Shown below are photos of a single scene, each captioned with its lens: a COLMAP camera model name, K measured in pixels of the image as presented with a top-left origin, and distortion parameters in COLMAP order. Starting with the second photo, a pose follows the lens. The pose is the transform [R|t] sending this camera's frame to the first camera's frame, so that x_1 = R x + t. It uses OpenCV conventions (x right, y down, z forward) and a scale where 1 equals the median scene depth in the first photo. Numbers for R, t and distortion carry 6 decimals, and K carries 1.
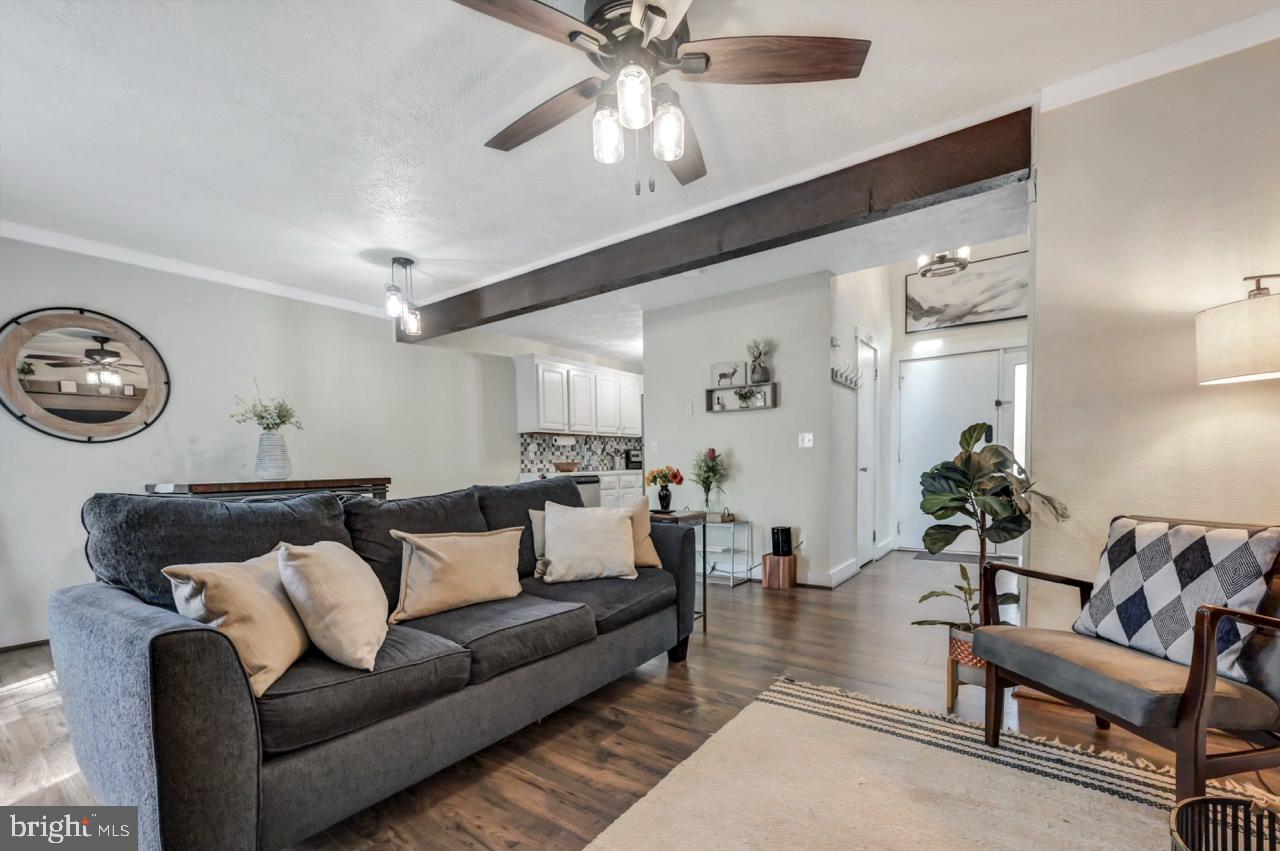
lens RADIAL K [[537.1, 0, 681.6], [0, 537.1, 517.7], [0, 0, 1]] dist [0.001032, 0.000150]
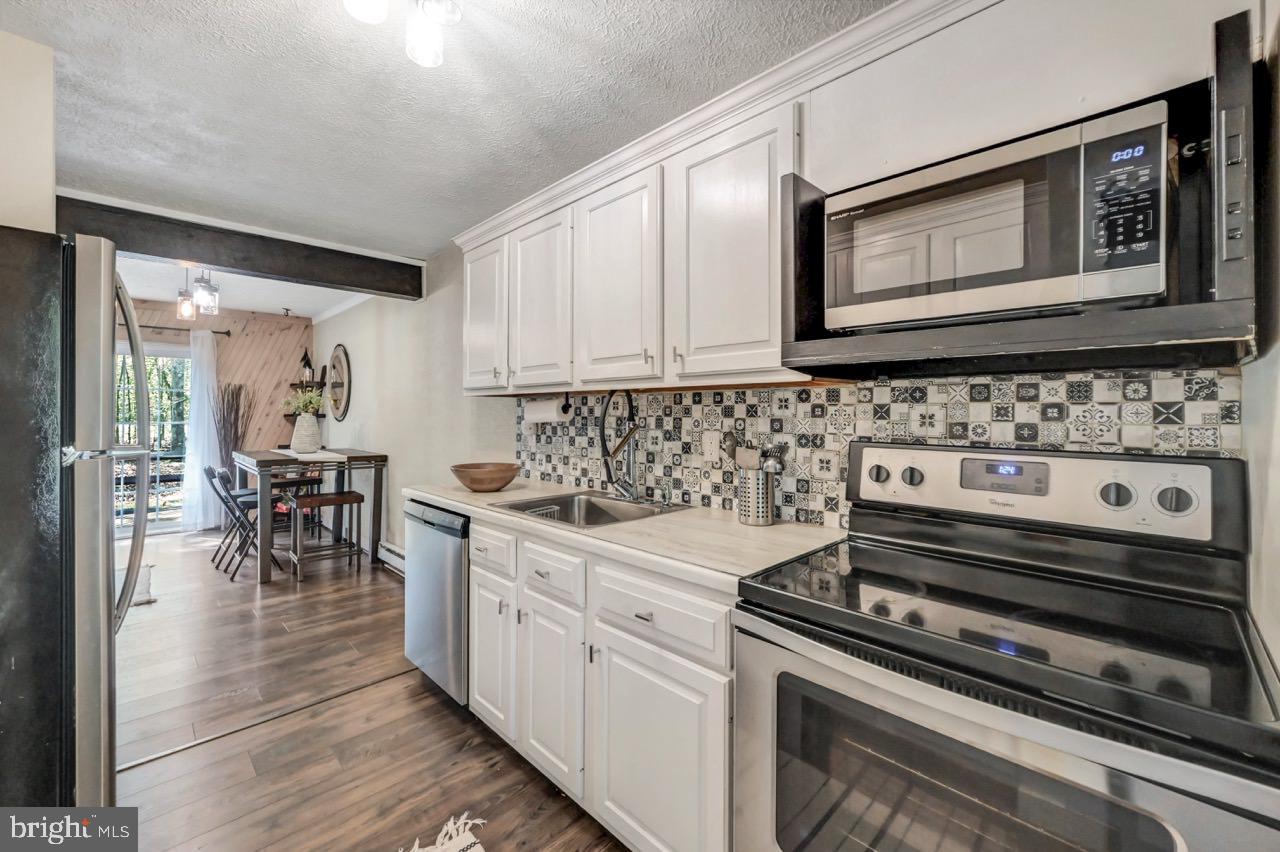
lens RADIAL K [[519.2, 0, 644.0], [0, 519.2, 410.6], [0, 0, 1]] dist [-0.000477, 0.000164]
pose [[-0.227799, 0.015625, -0.973583, 0.183789], [-0.097469, 0.994483, 0.038766, -0.229008], [0.968817, 0.103726, -0.225019, 1.597688]]
